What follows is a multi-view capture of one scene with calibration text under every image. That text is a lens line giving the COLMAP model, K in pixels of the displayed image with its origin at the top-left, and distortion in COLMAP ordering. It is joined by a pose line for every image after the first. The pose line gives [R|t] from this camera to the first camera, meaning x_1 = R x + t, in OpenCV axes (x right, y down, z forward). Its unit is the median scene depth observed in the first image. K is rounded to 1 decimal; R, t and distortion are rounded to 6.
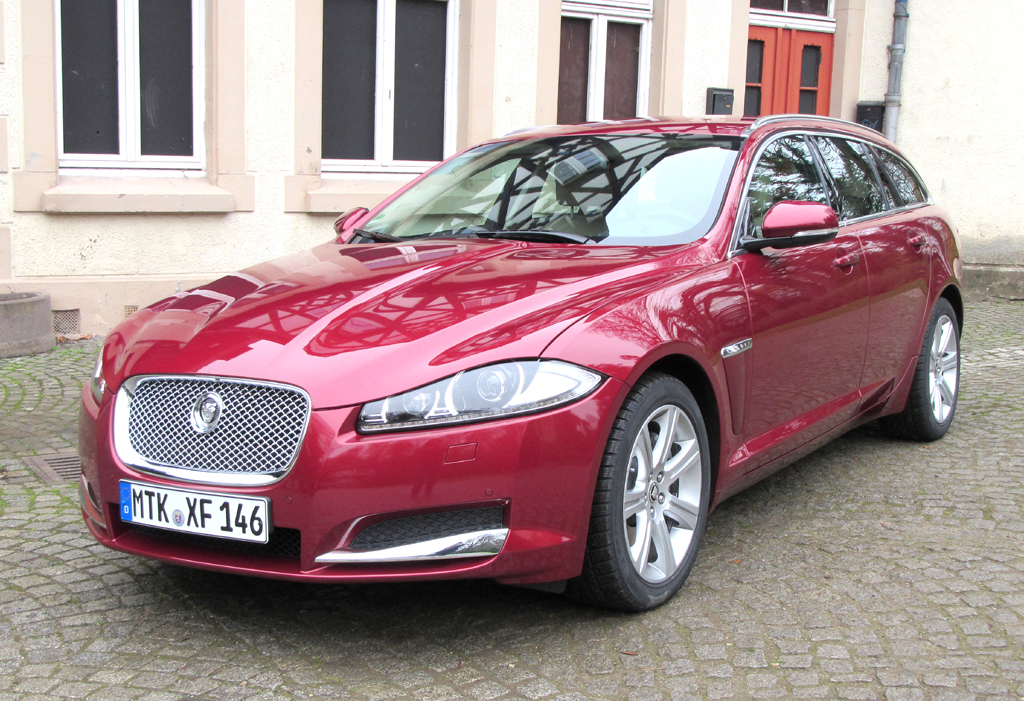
lens RADIAL K [[1365.2, 0, 512.0], [0, 1365.2, 350.5], [0, 0, 1]] dist [-0.022746, -0.031418]
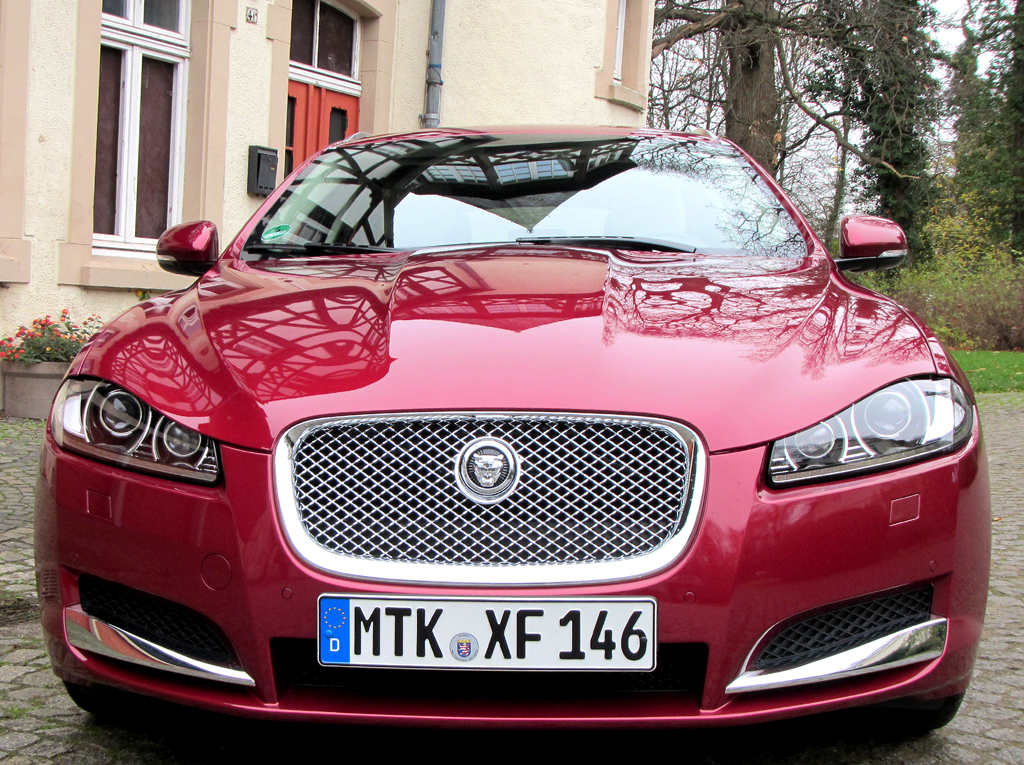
lens RADIAL K [[1528.7, 0, 512.0], [0, 1528.7, 382.5], [0, 0, 1]] dist [-0.019489, -0.065152]
pose [[0.891728, -0.006890, 0.452519, -0.524120], [0.036698, 0.997692, -0.057127, 0.045768], [-0.451081, 0.067548, 0.889923, 0.384612]]
